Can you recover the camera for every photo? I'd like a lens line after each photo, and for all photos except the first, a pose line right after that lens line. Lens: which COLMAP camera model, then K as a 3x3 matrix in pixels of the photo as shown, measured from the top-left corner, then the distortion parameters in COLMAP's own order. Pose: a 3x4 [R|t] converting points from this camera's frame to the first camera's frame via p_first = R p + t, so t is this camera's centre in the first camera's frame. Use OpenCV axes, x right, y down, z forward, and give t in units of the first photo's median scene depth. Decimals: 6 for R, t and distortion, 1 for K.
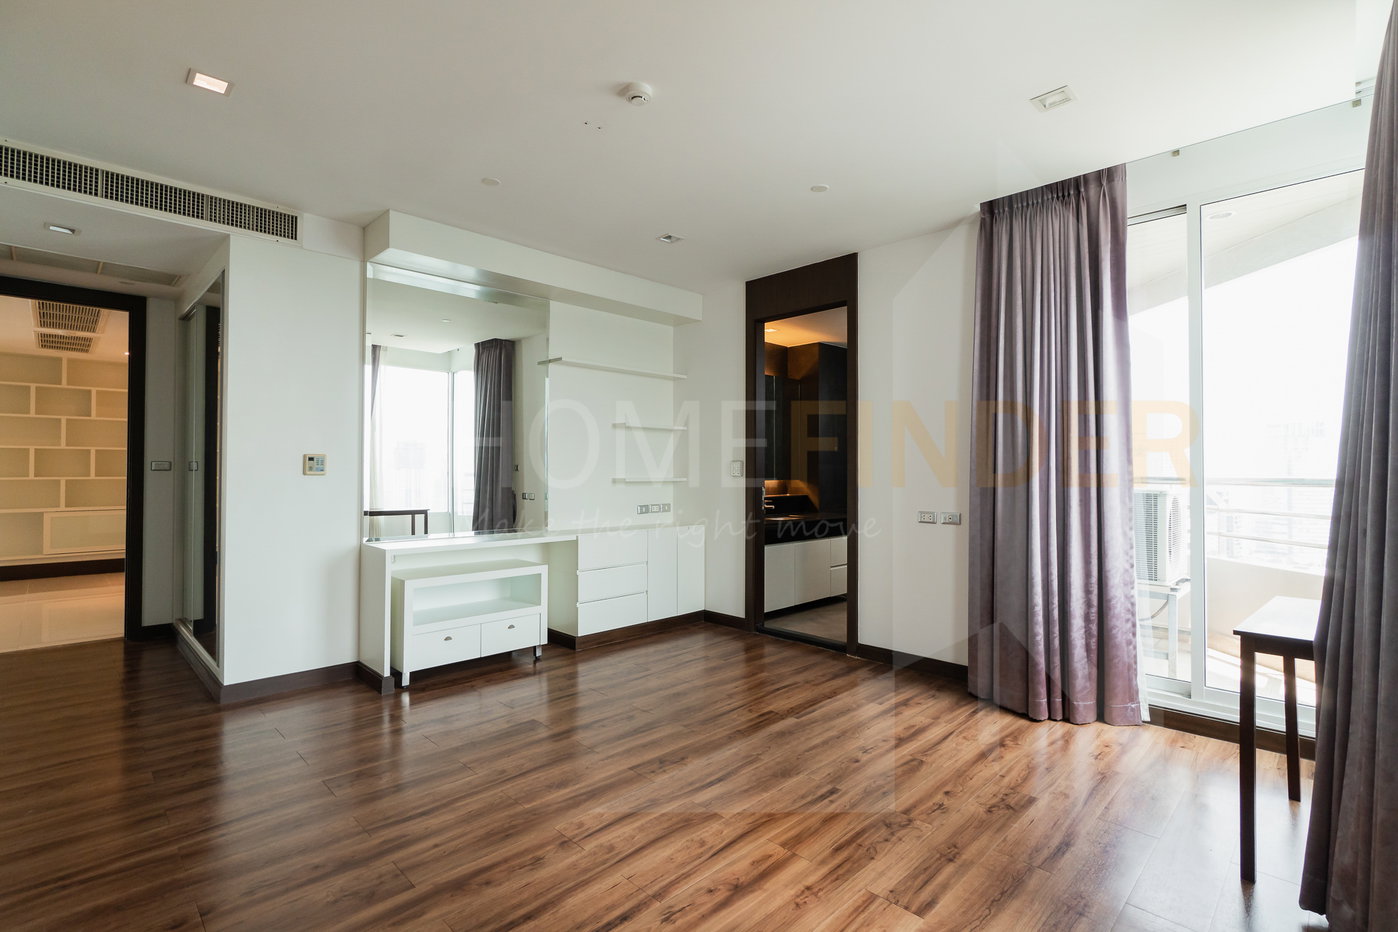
lens RADIAL K [[642.1, 0, 700.5], [0, 642.1, 465.4], [0, 0, 1]] dist [0.012834, 0.000222]
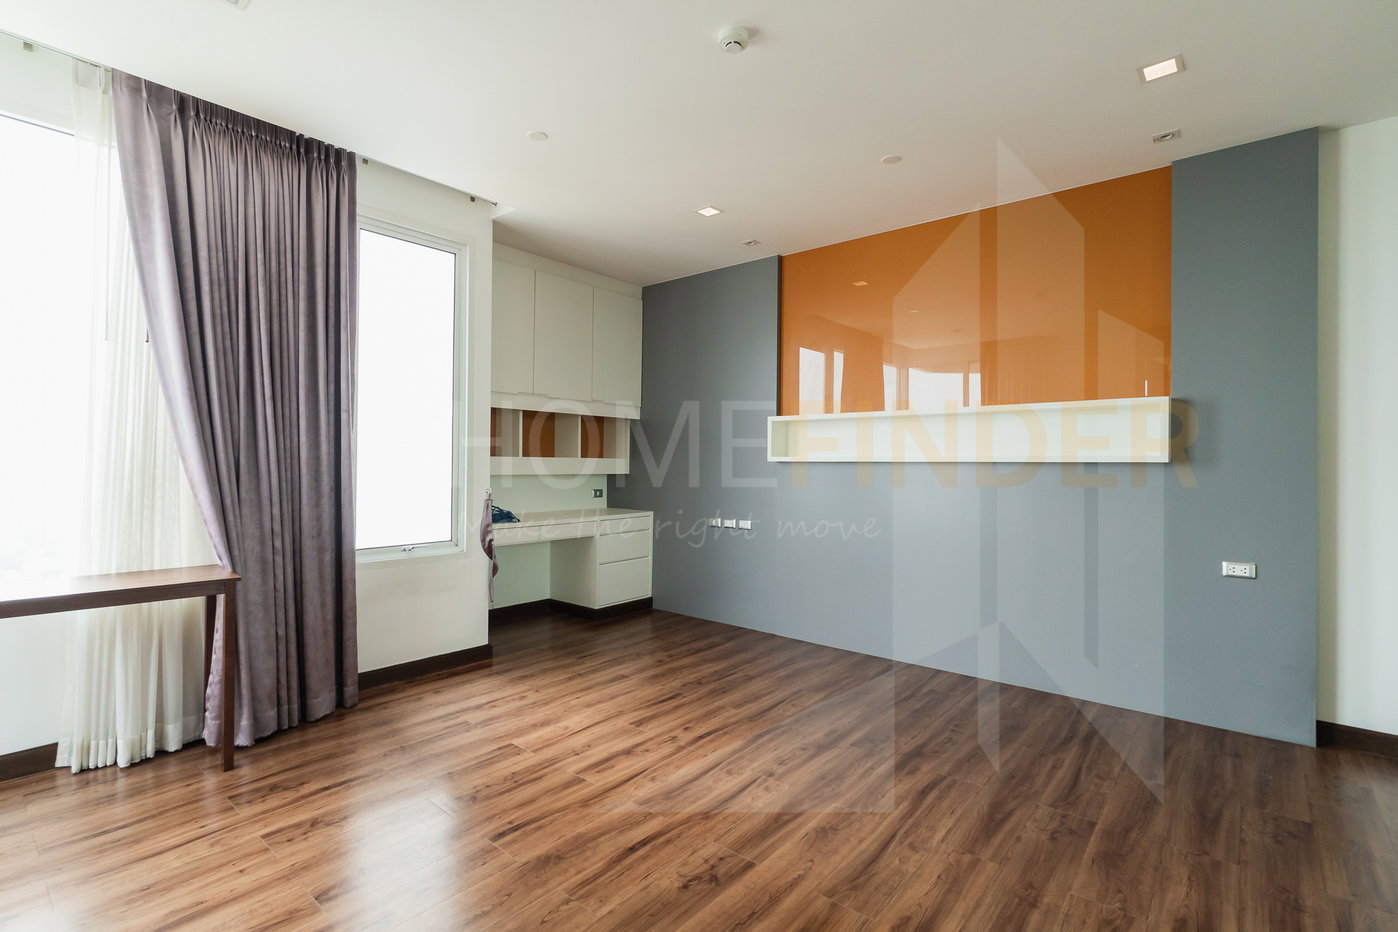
lens RADIAL K [[642.1, 0, 698.1], [0, 642.1, 469.3], [0, 0, 1]] dist [0.012834, 0.000222]
pose [[-0.996203, -0.009249, -0.086567, 0.028080], [-0.009030, 0.999955, -0.002930, 0.030869], [0.086591, -0.002137, -0.996242, 2.197066]]
